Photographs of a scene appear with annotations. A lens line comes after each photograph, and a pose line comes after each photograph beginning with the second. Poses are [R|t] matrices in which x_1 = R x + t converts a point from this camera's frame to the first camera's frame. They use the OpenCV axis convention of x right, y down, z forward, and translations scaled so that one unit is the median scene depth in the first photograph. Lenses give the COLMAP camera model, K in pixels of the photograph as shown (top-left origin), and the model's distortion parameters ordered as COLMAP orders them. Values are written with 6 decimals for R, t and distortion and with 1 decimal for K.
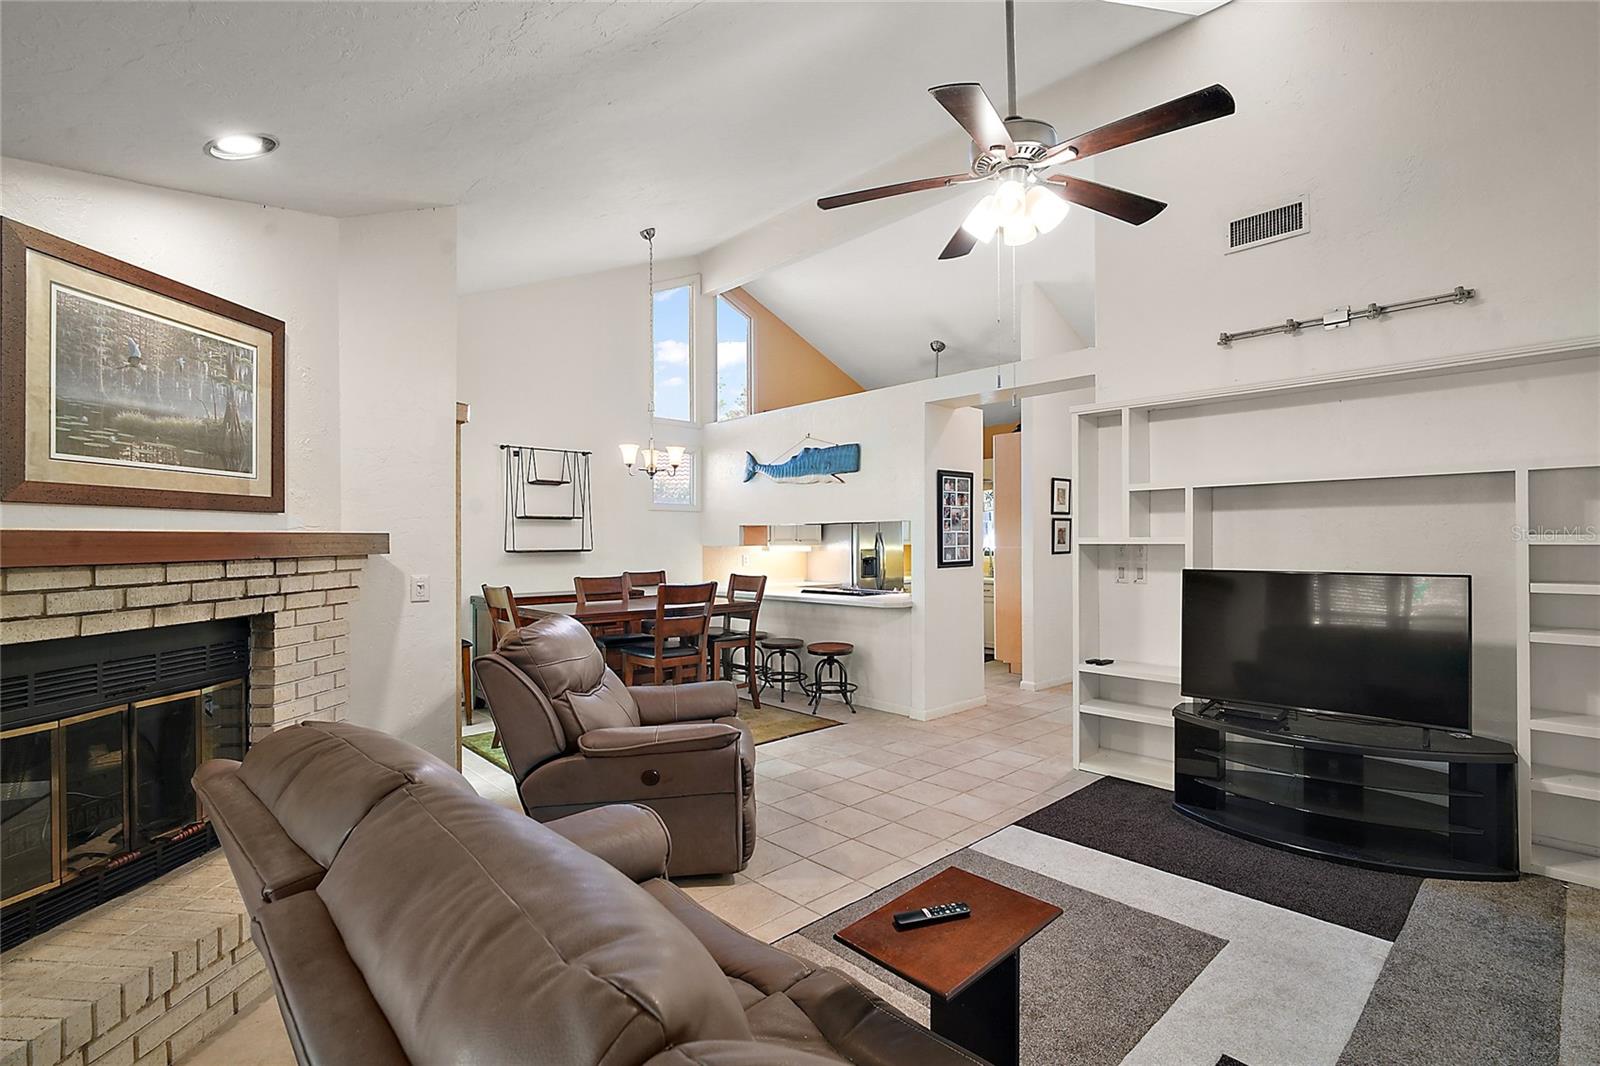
lens RADIAL K [[775.2, 0, 811.8], [0, 775.2, 534.4], [0, 0, 1]] dist [-0.000573, -0.000420]
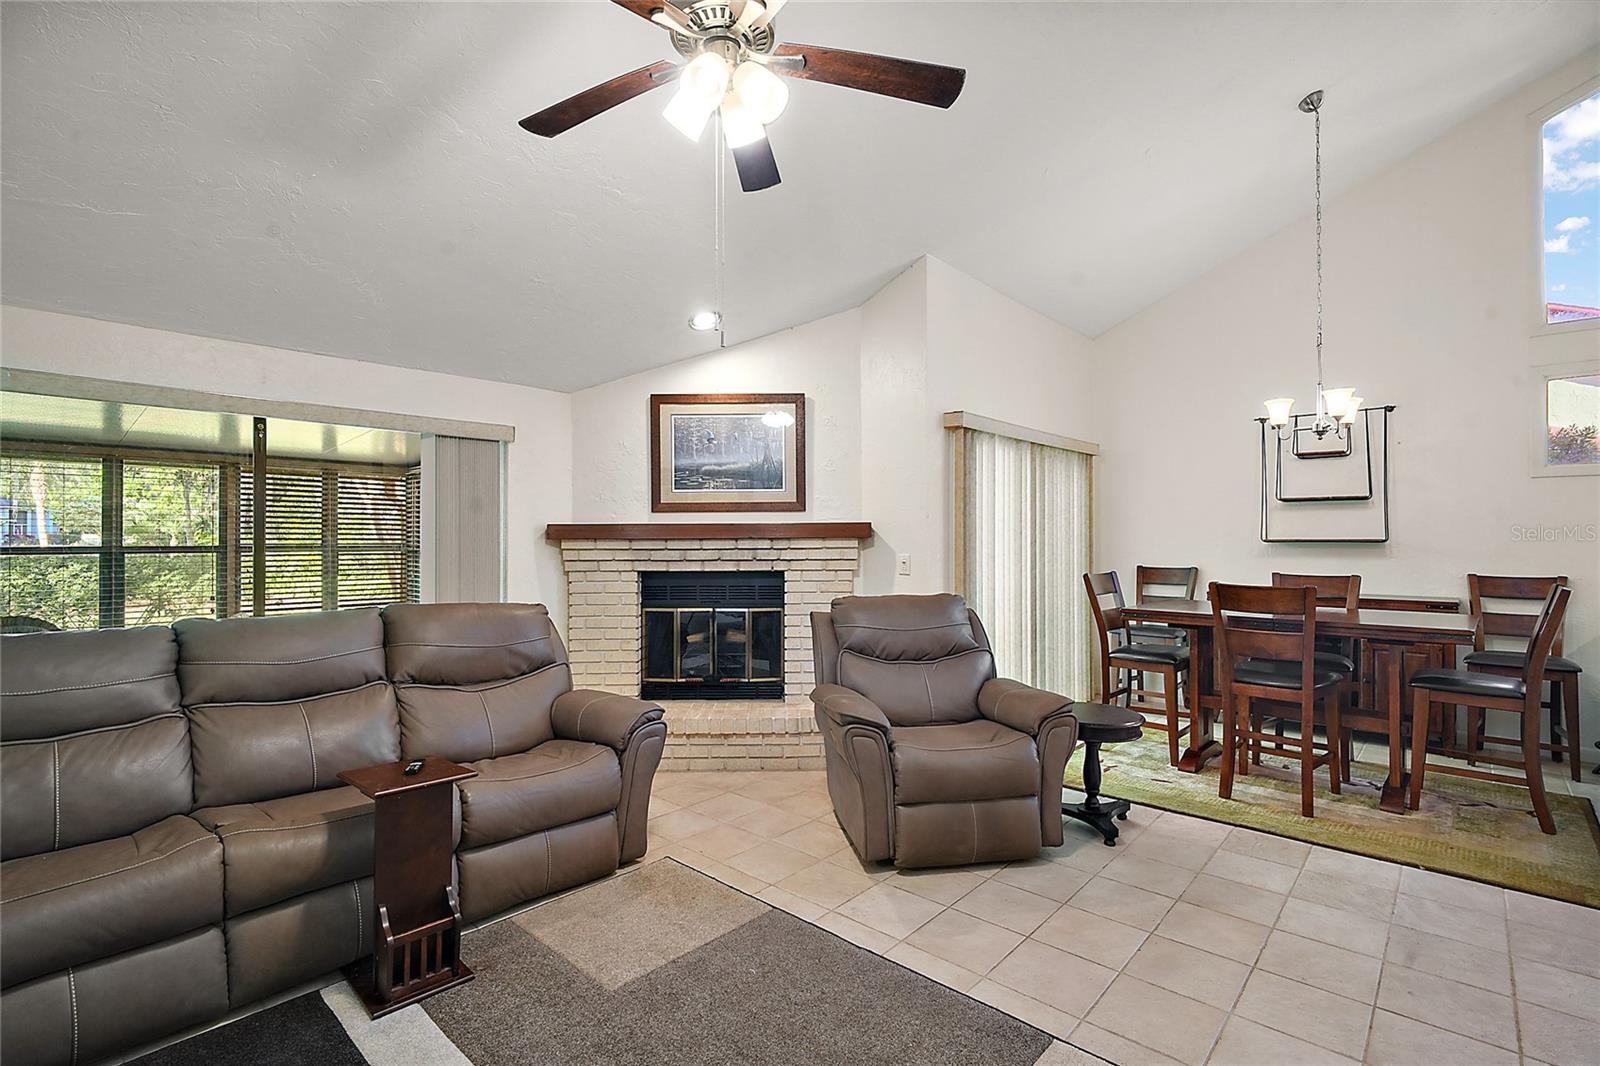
lens RADIAL K [[775.2, 0, 811.6], [0, 775.2, 532.3], [0, 0, 1]] dist [-0.000573, -0.000420]
pose [[0.039099, 0.004315, -0.999226, 1.056477], [0.009694, 0.999942, 0.004698, 0.010367], [0.999188, -0.009870, 0.039054, 1.059879]]
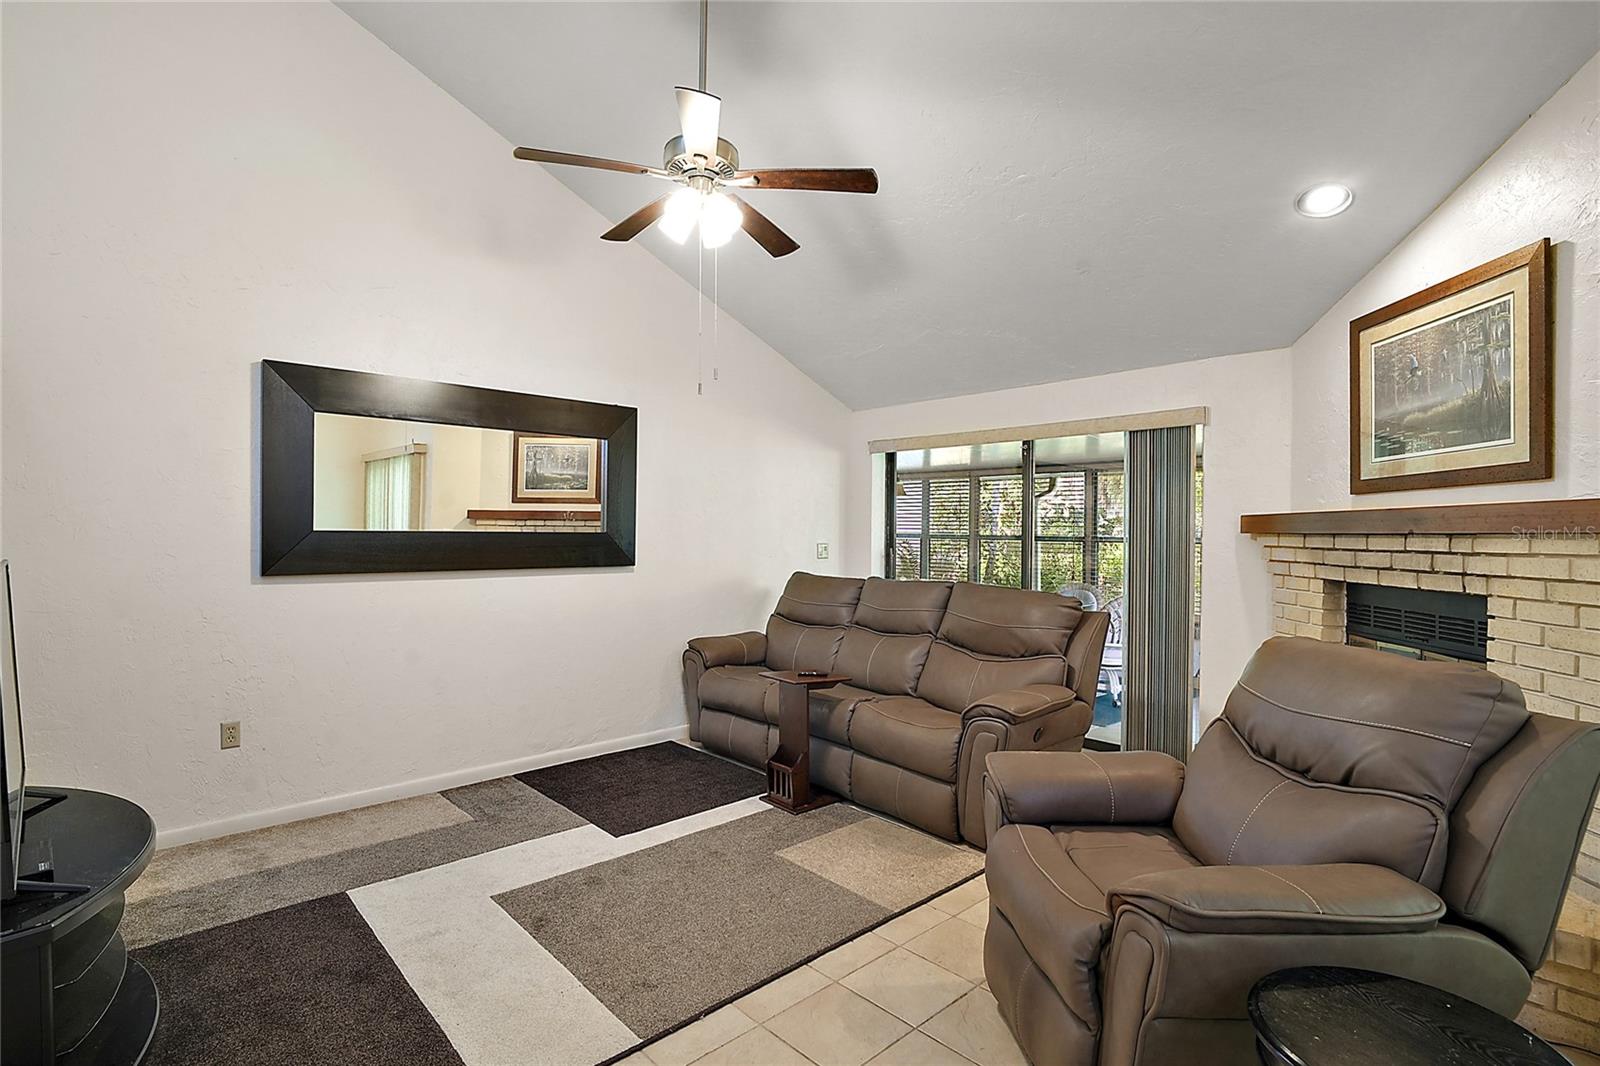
lens RADIAL K [[775.2, 0, 799.1], [0, 775.2, 530.0], [0, 0, 1]] dist [-0.000573, -0.000420]
pose [[-0.999783, -0.005980, 0.019933, 0.071727], [-0.006086, 0.999967, -0.005309, 0.037148], [-0.019900, -0.005429, -0.999787, 2.017159]]
